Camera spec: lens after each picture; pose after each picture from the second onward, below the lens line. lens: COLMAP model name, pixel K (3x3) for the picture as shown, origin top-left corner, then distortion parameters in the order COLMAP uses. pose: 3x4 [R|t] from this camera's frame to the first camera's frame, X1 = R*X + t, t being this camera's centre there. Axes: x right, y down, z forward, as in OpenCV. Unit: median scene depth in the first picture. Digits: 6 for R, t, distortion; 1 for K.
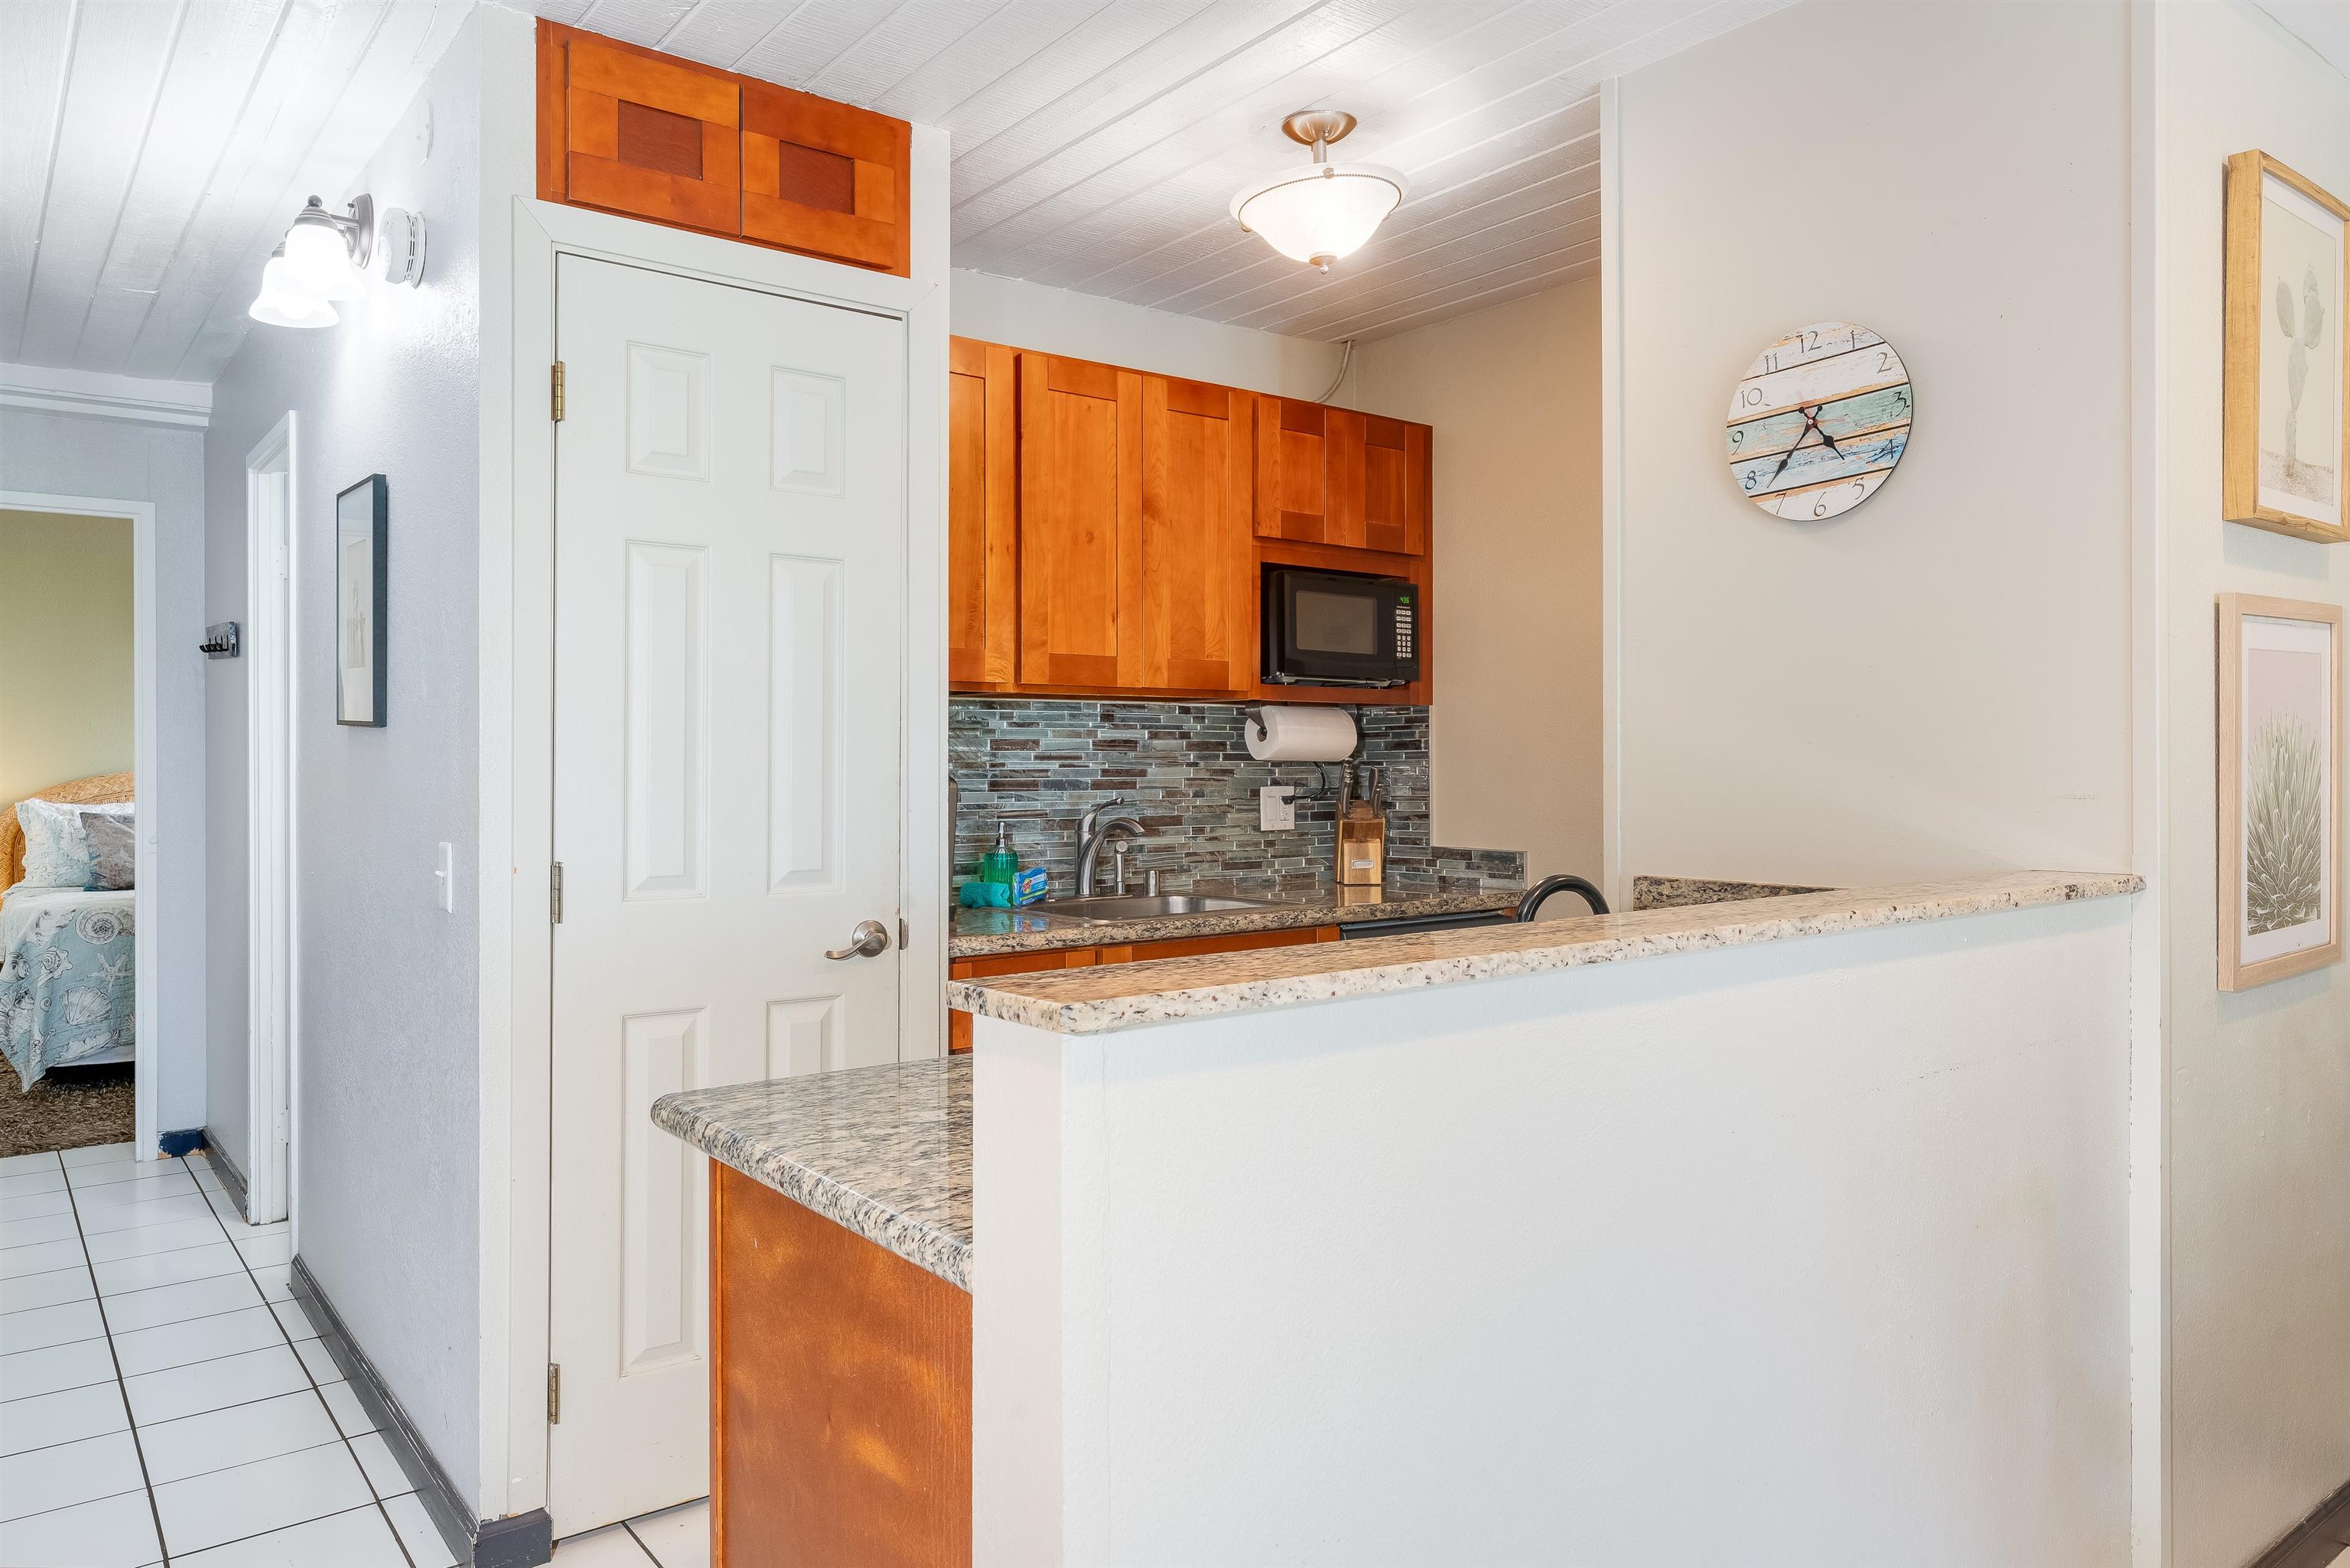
lens RADIAL K [[1549.8, 0, 1168.9], [0, 1549.8, 766.6], [0, 0, 1]] dist [-0.020287, -0.000144]
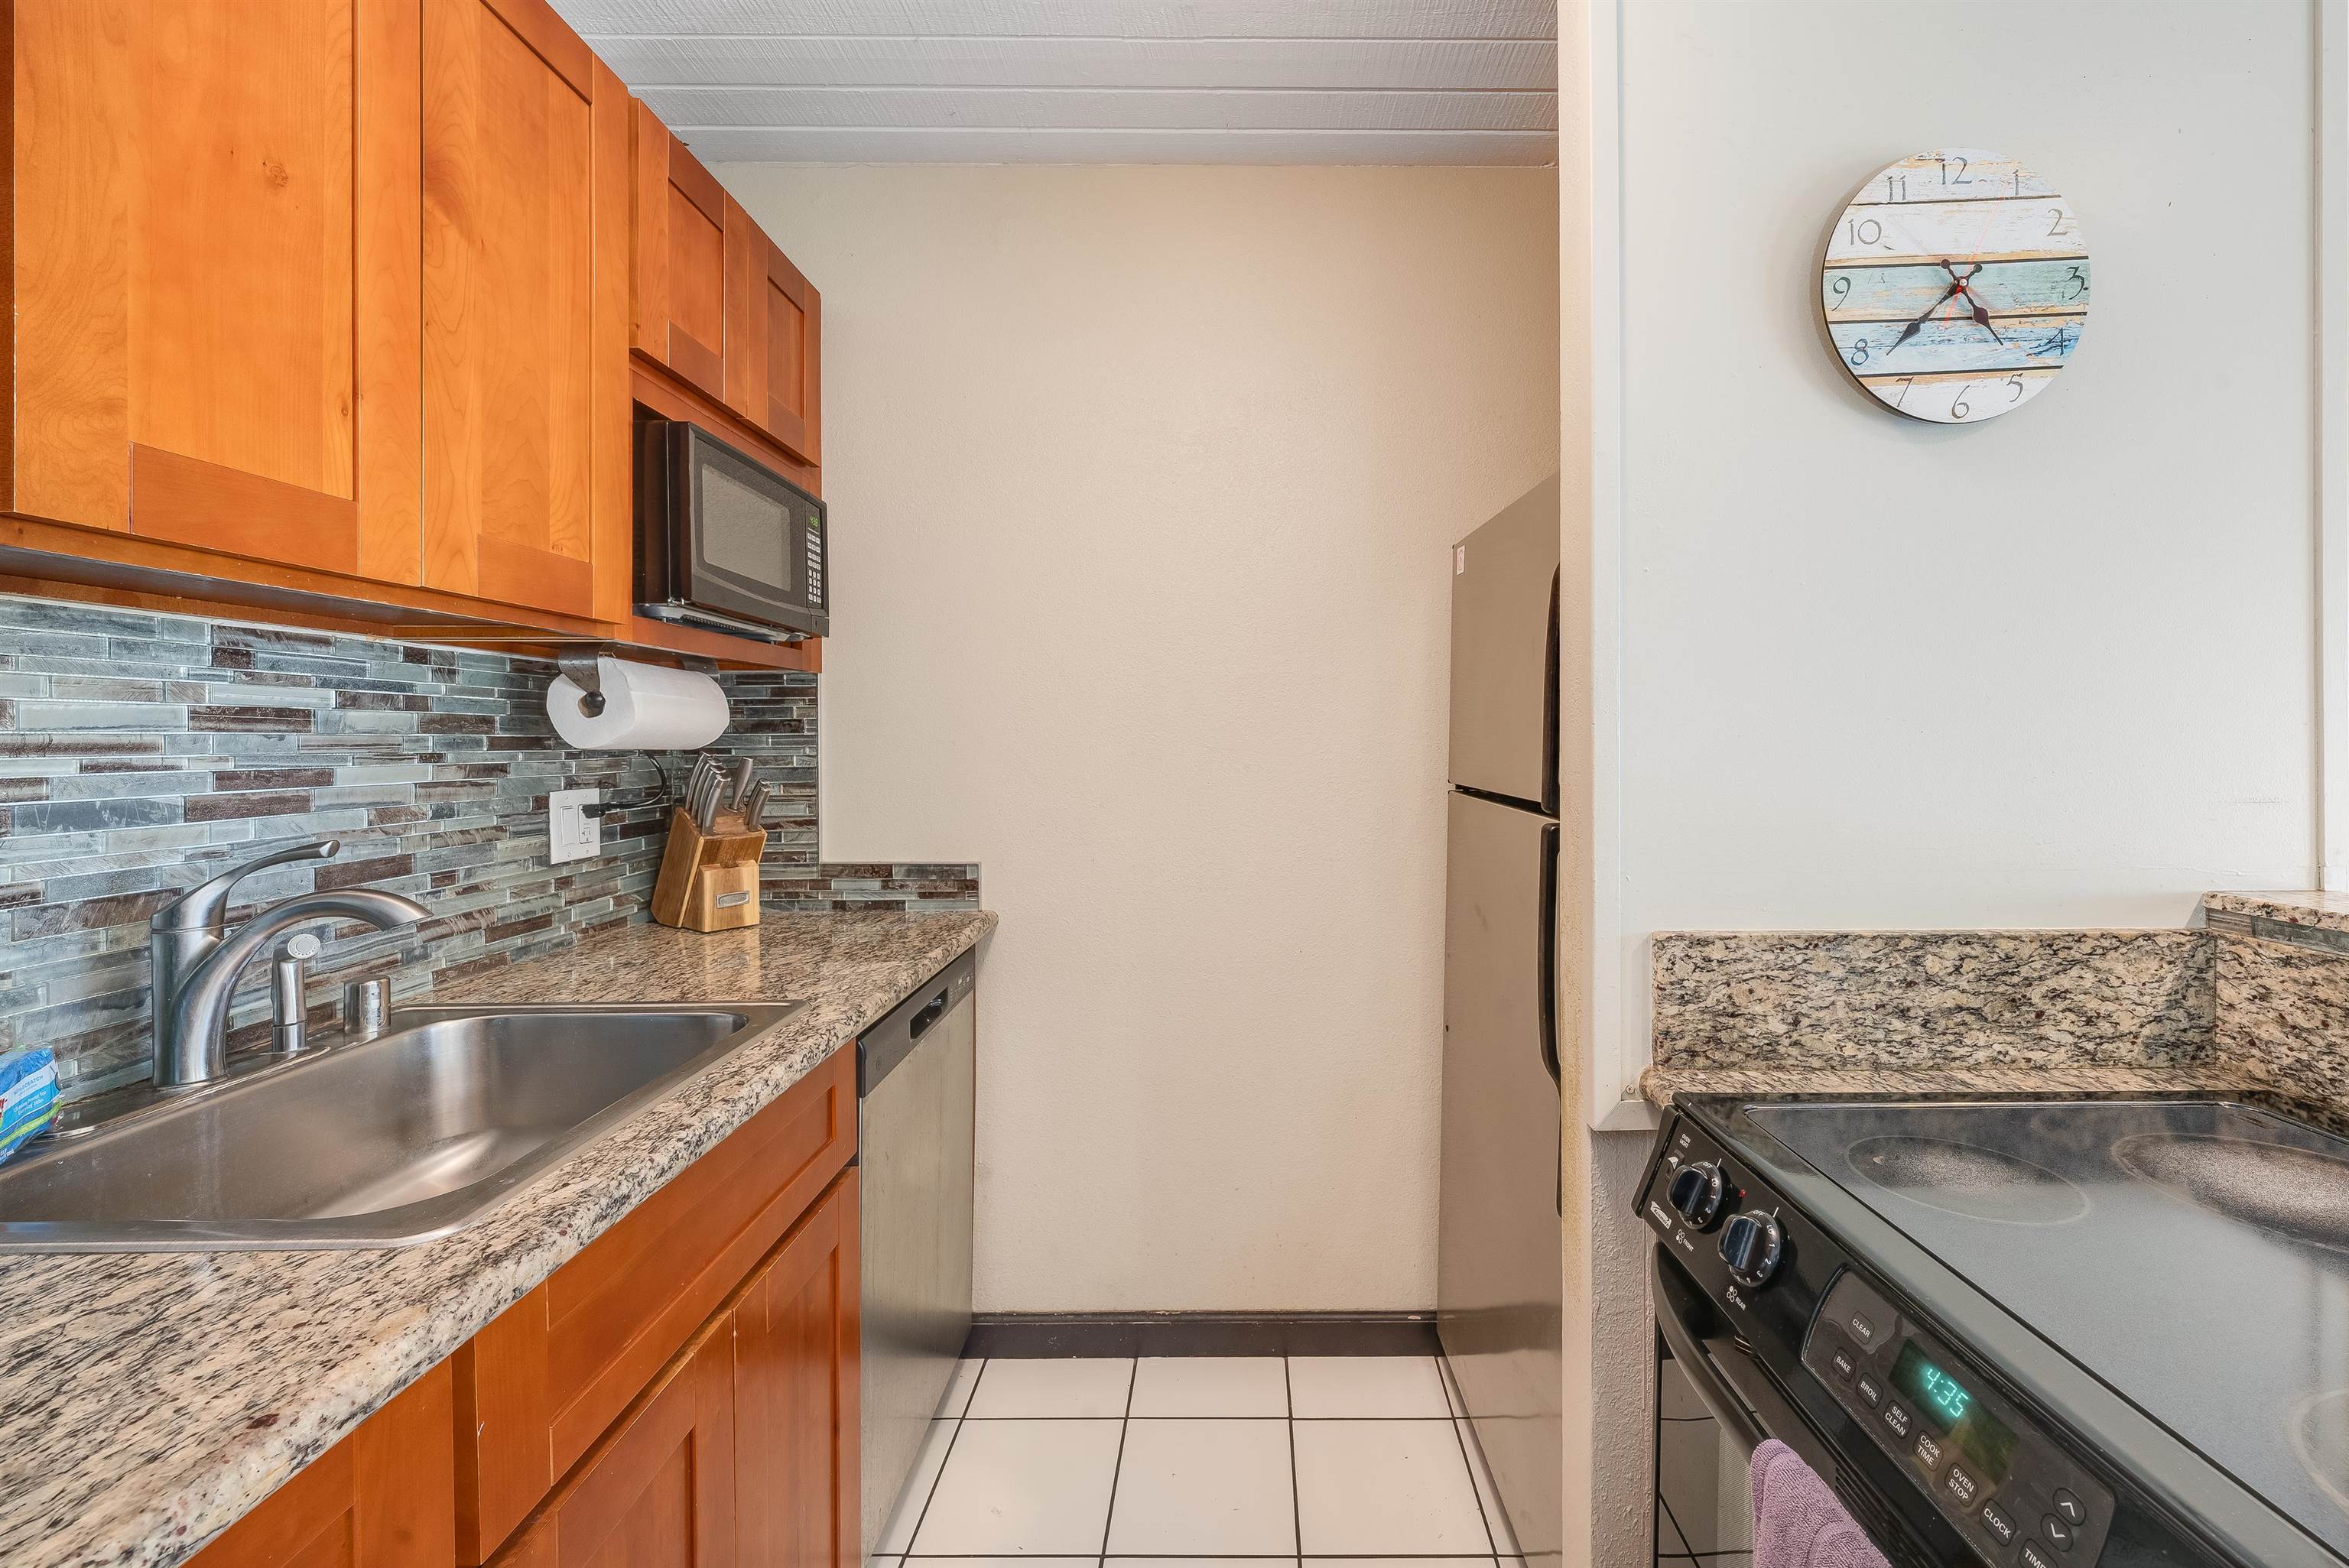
lens RADIAL K [[986.9, 0, 1265.0], [0, 986.9, 743.1], [0, 0, 1]] dist [-0.004094, -0.000163]
pose [[0.605349, -0.002109, 0.795958, -0.085017], [0.001288, 0.999998, 0.001669, -0.006895], [-0.795959, 0.000015, 0.605350, 0.587450]]
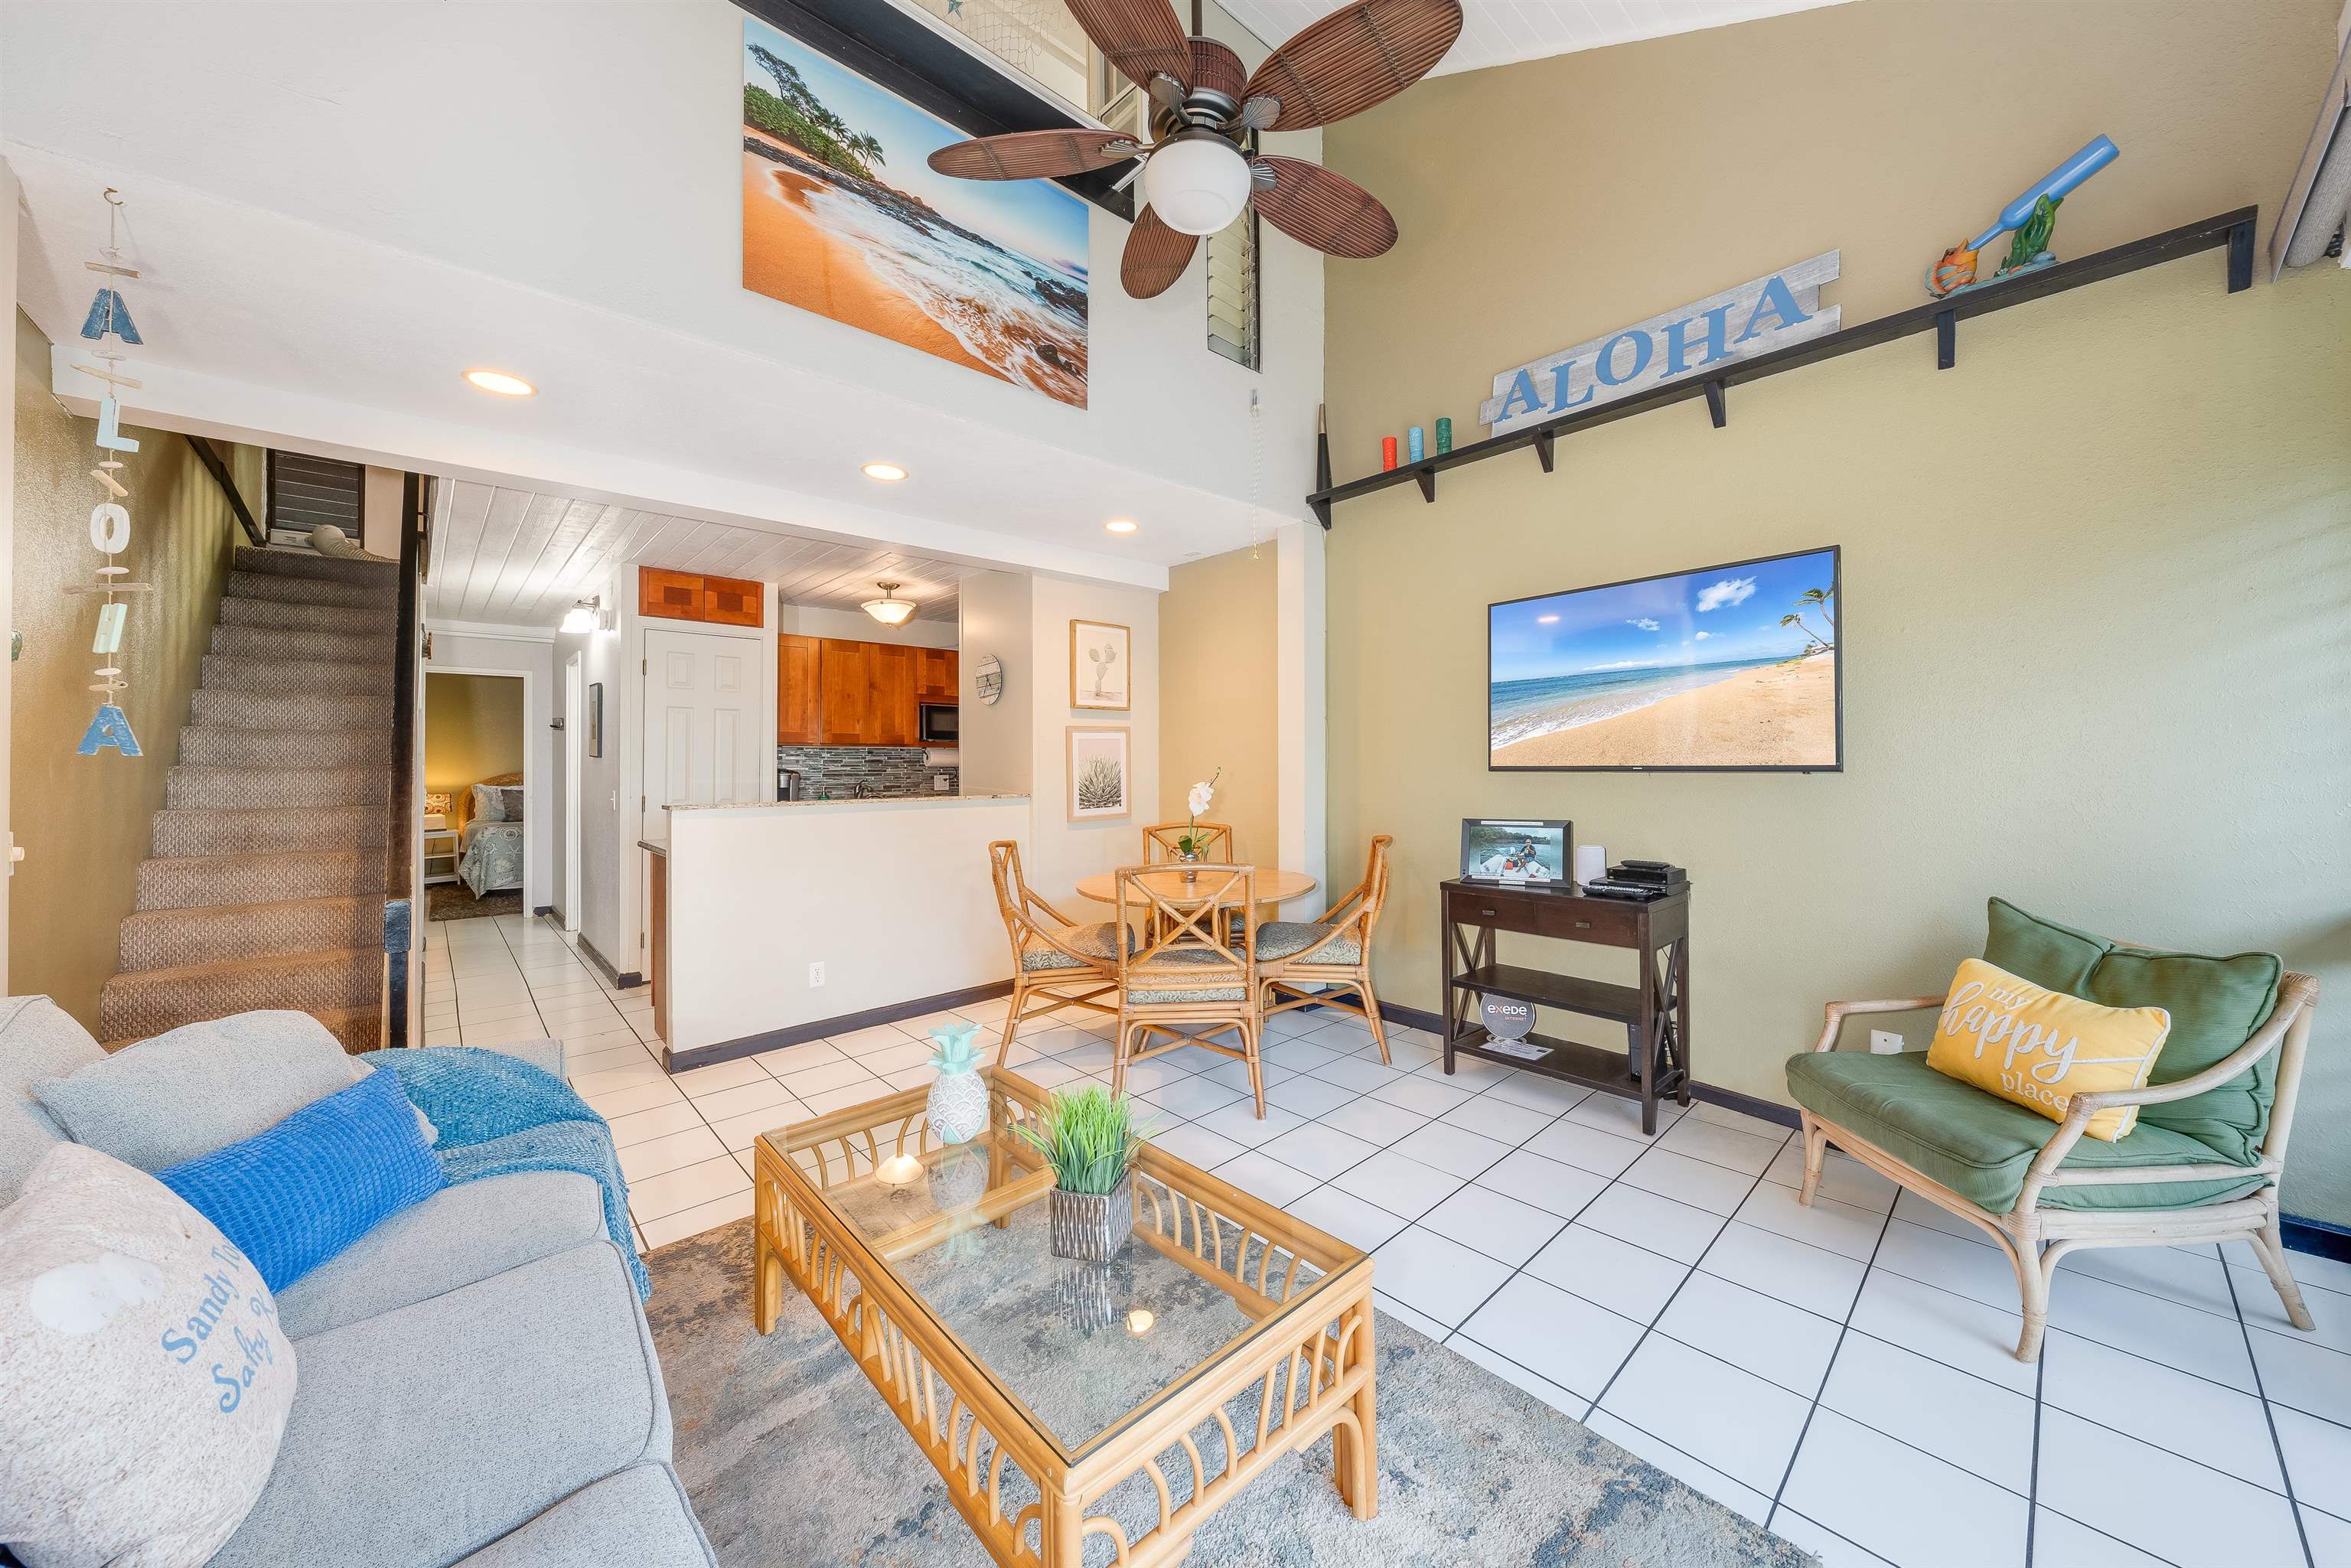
lens RADIAL K [[823.0, 0, 1198.9], [0, 823.0, 761.4], [0, 0, 1]] dist [-0.003398, 0.000613]
pose [[0.995847, -0.000917, 0.091033, 0.451721], [0.001858, 0.999946, -0.010251, 0.003703], [-0.091019, 0.010377, 0.995795, -0.654381]]
